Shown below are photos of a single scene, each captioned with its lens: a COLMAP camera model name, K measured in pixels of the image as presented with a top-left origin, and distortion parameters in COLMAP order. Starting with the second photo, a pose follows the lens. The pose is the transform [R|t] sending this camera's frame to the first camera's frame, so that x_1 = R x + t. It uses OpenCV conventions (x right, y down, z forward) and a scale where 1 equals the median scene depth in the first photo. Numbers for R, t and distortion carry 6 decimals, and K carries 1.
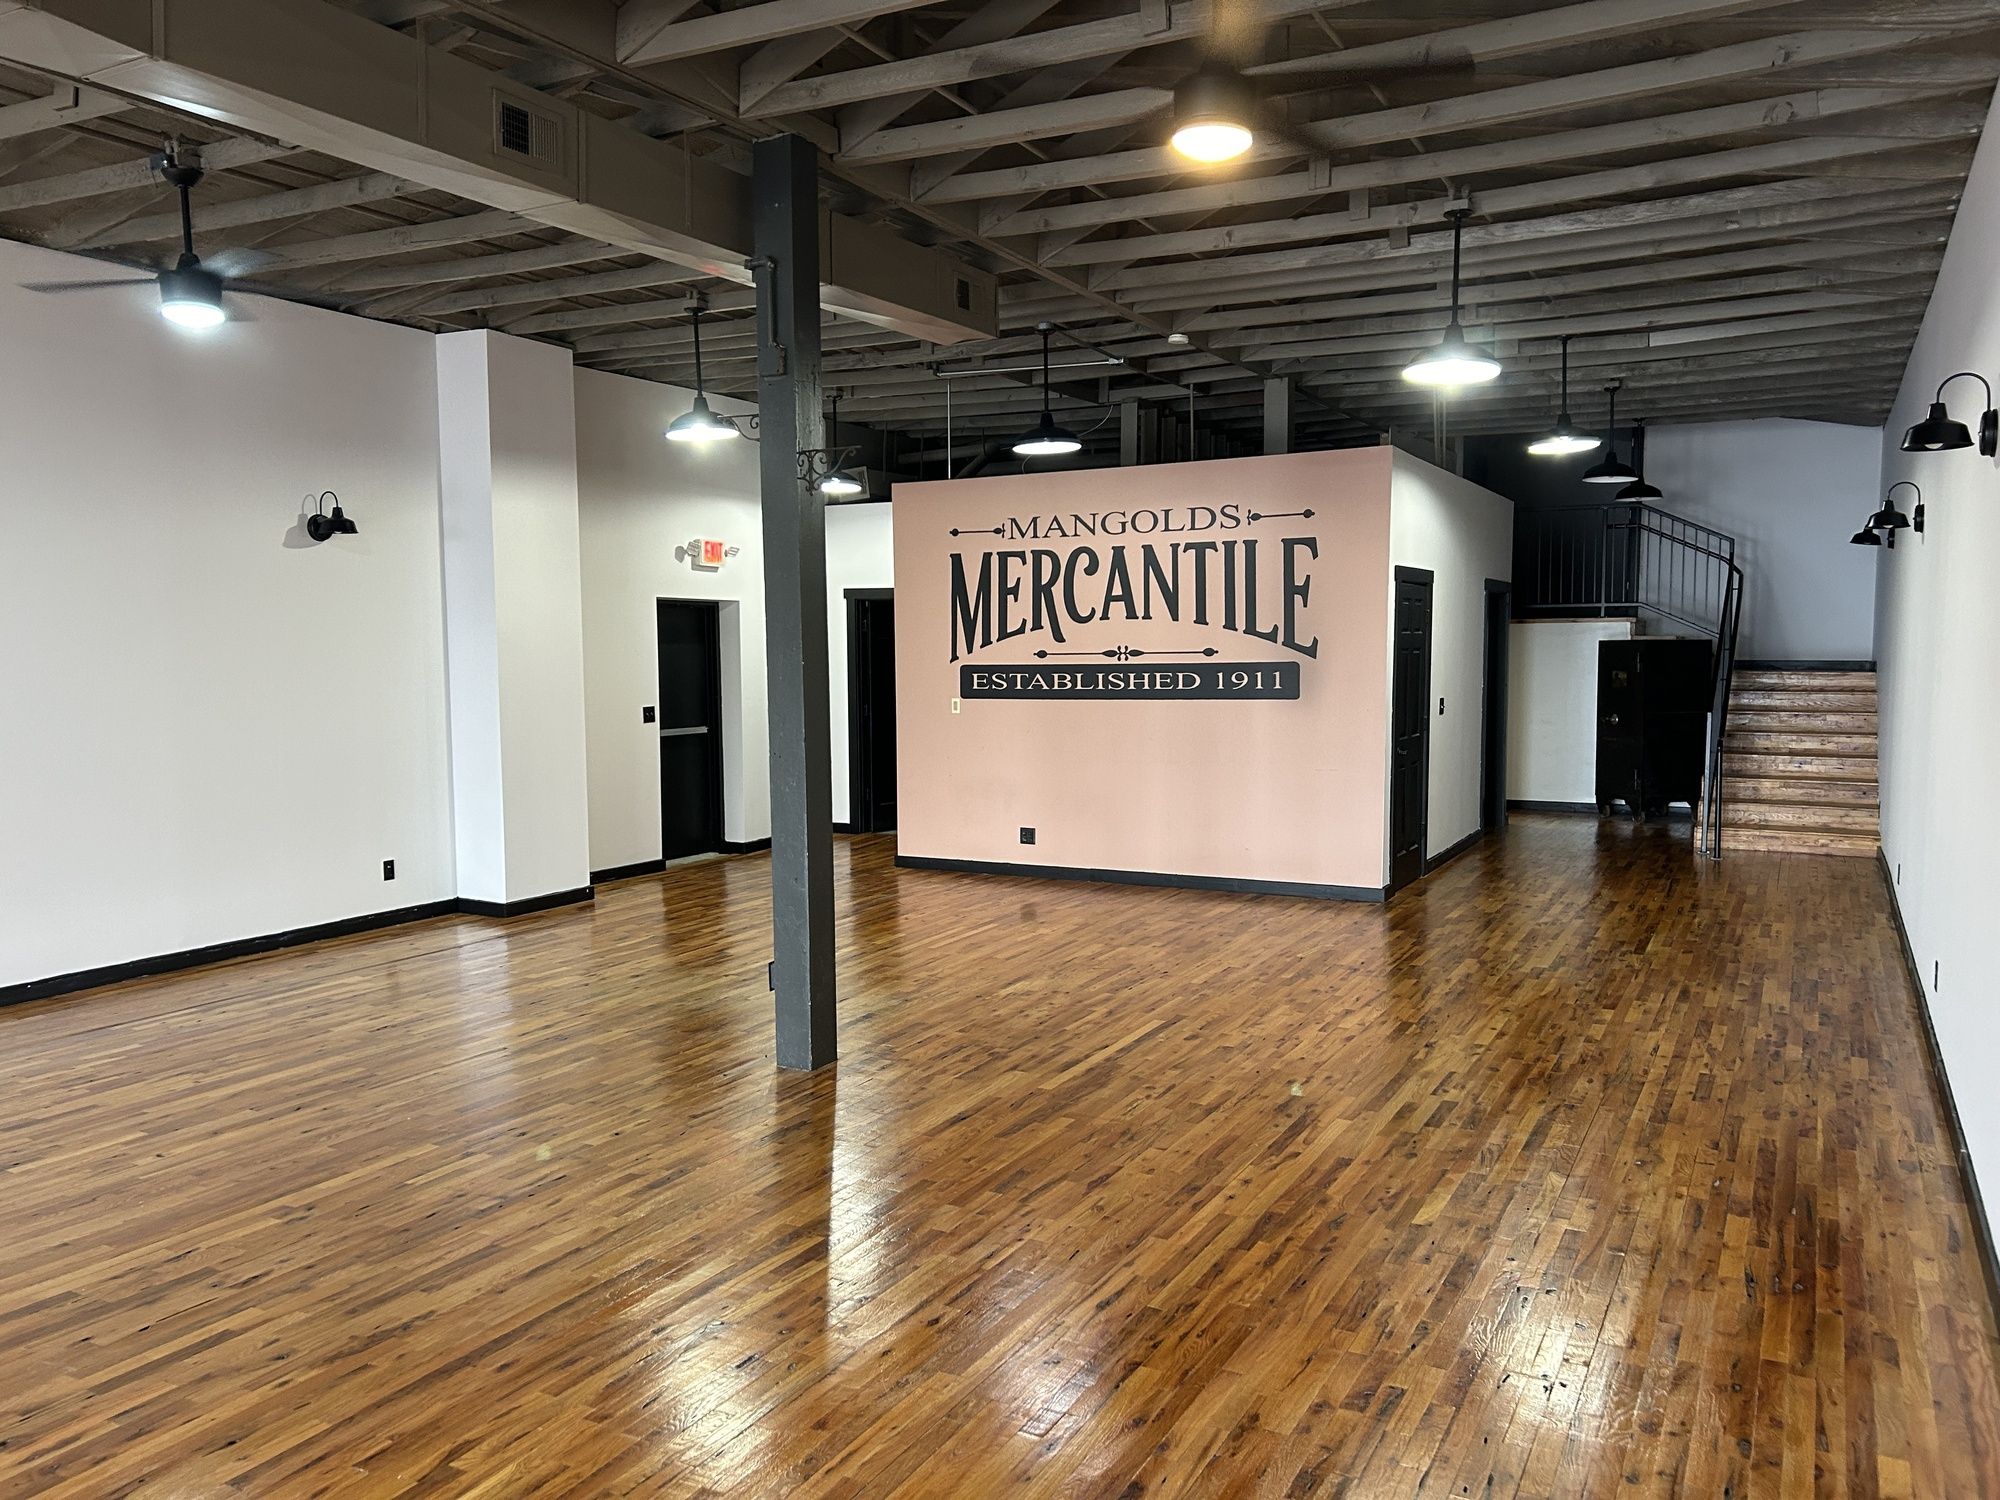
lens RADIAL K [[1479.8, 0, 990.6], [0, 1479.8, 766.2], [0, 0, 1]] dist [0.010609, -0.015905]
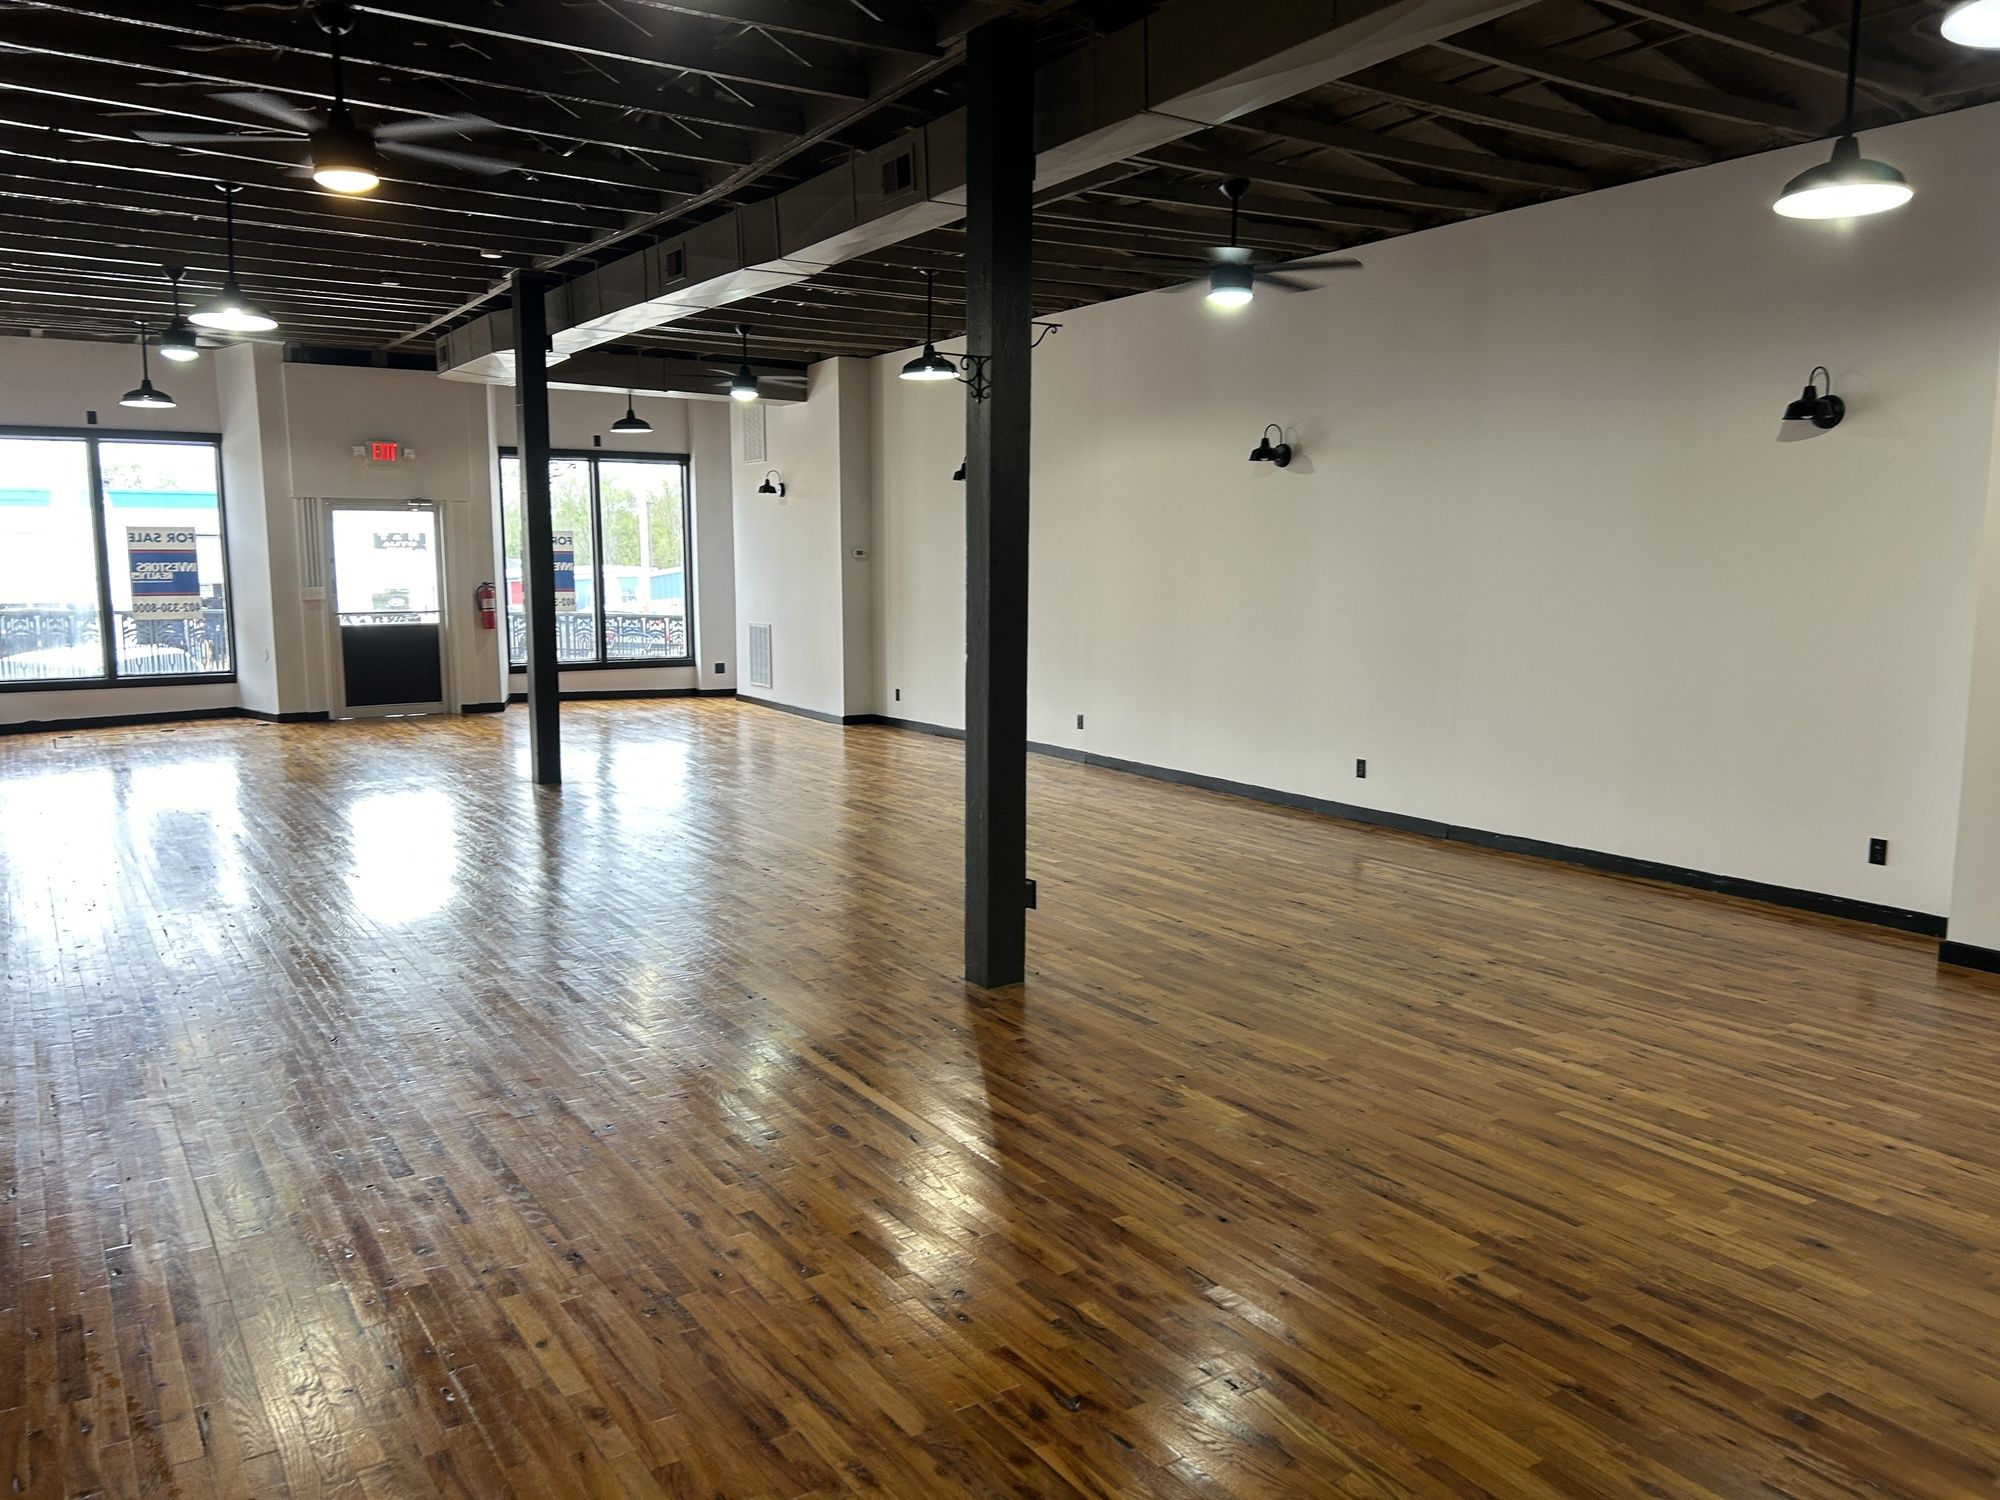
lens RADIAL K [[1479.8, 0, 981.3], [0, 1479.8, 755.6], [0, 0, 1]] dist [0.010609, -0.015905]
pose [[-0.468603, 0.129091, -0.873926, 0.672565], [-0.076025, 0.979703, 0.185481, -0.121724], [0.880131, 0.153357, -0.449277, 1.305917]]
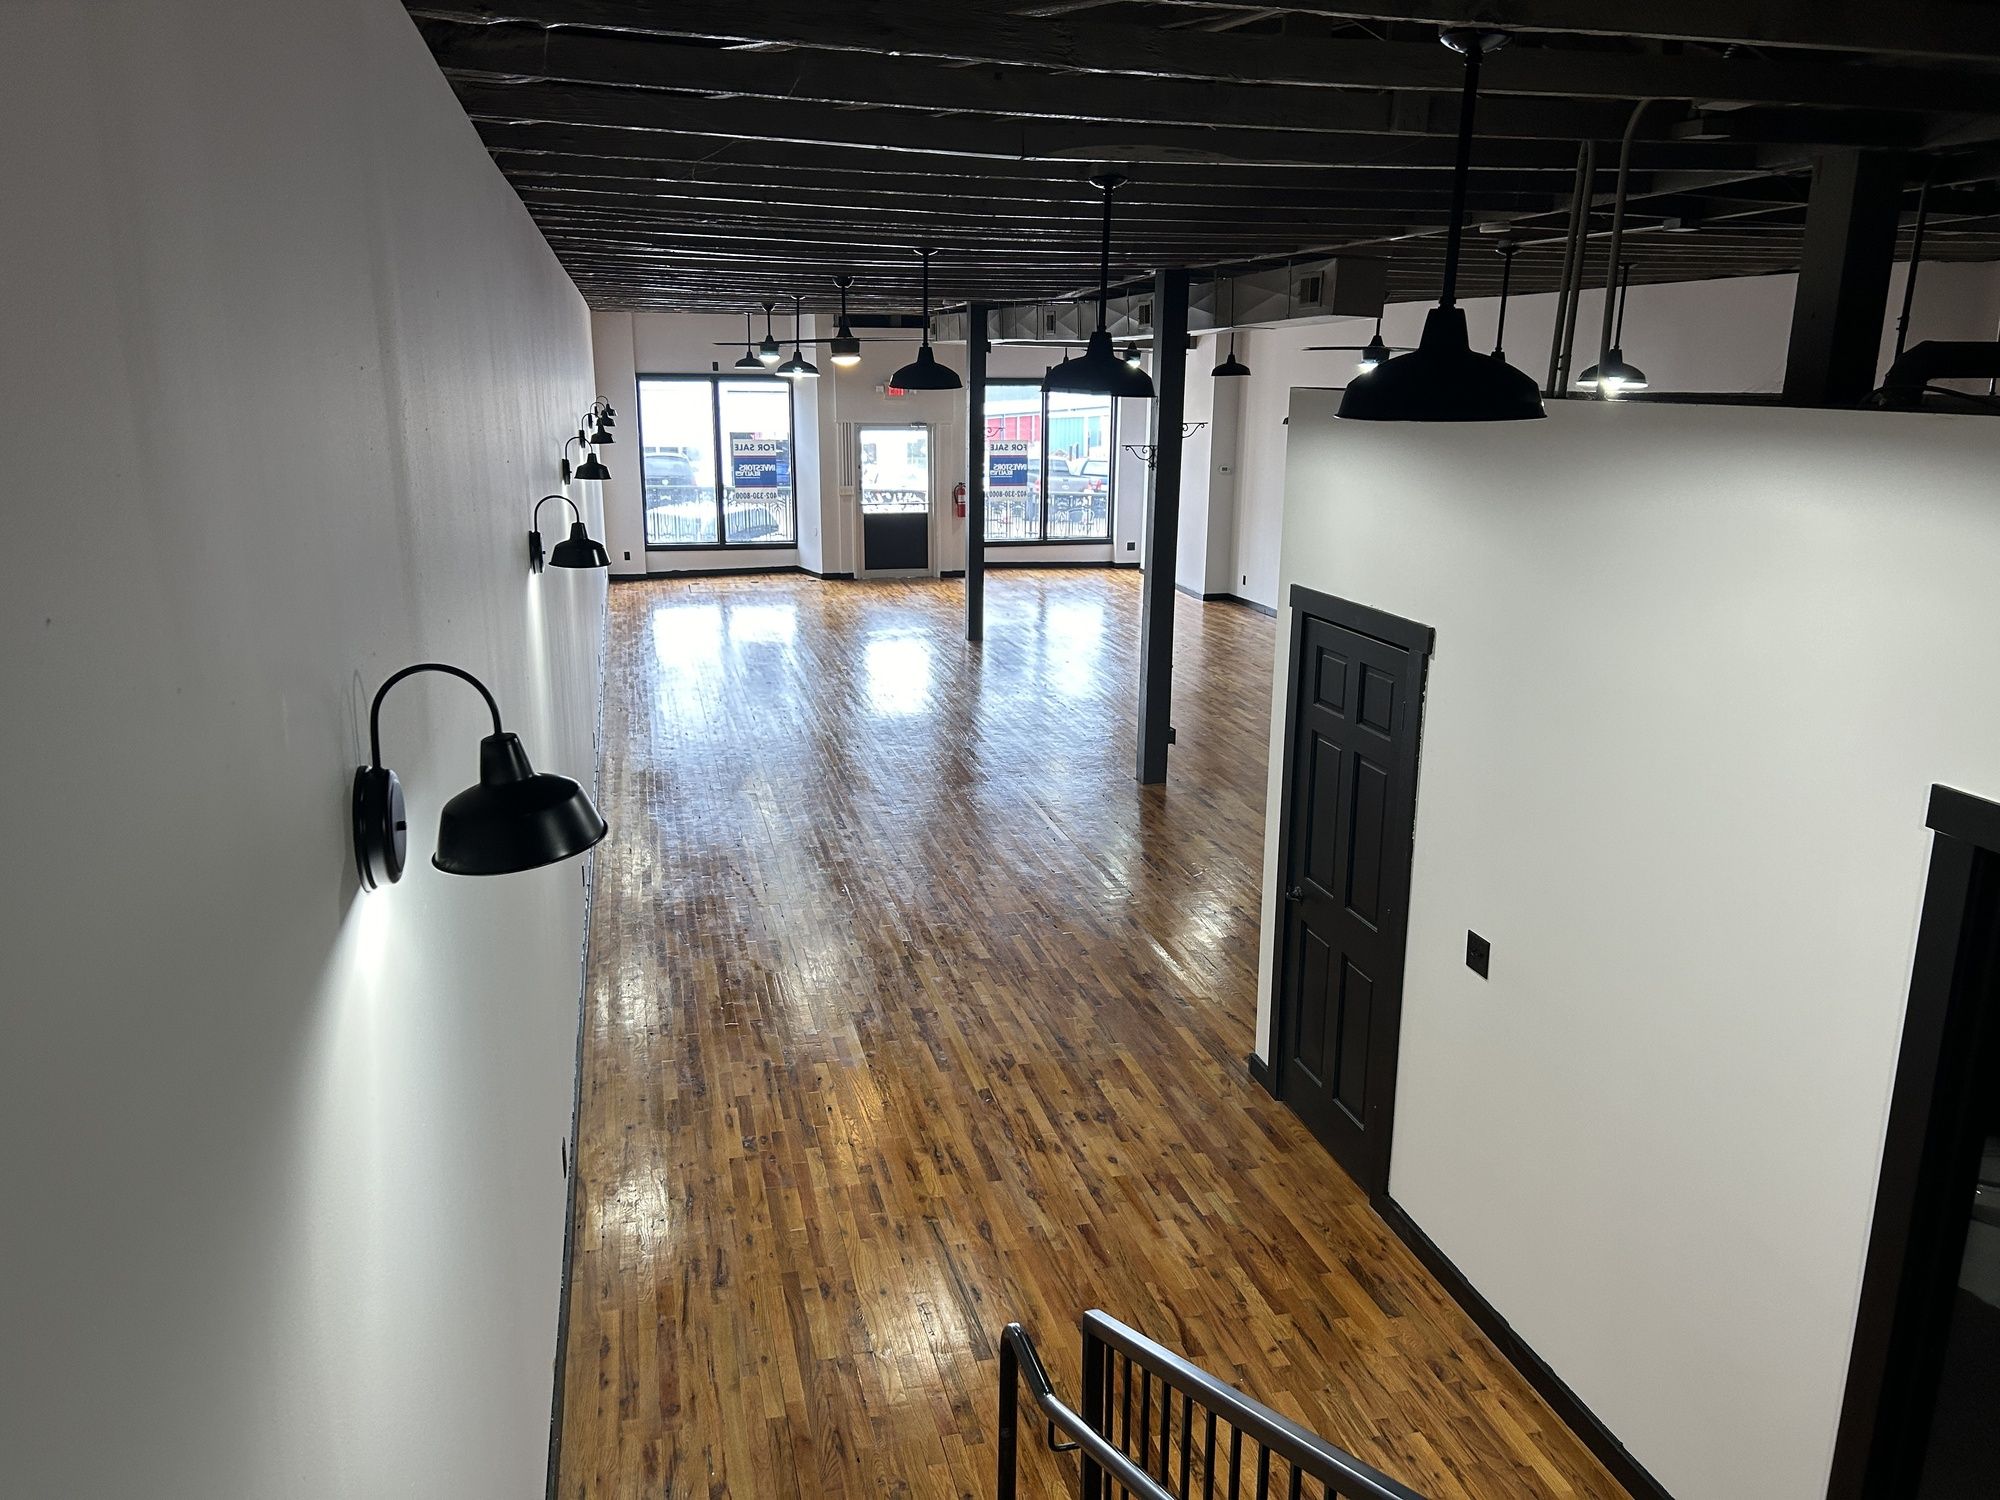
lens RADIAL K [[1479.8, 0, 1006.4], [0, 1479.8, 747.2], [0, 0, 1]] dist [0.010609, -0.015905]
pose [[-0.732554, 0.174739, -0.657899, 1.120365], [-0.060023, 0.946144, 0.318132, -0.383022], [0.678058, 0.272538, -0.682613, 1.960531]]
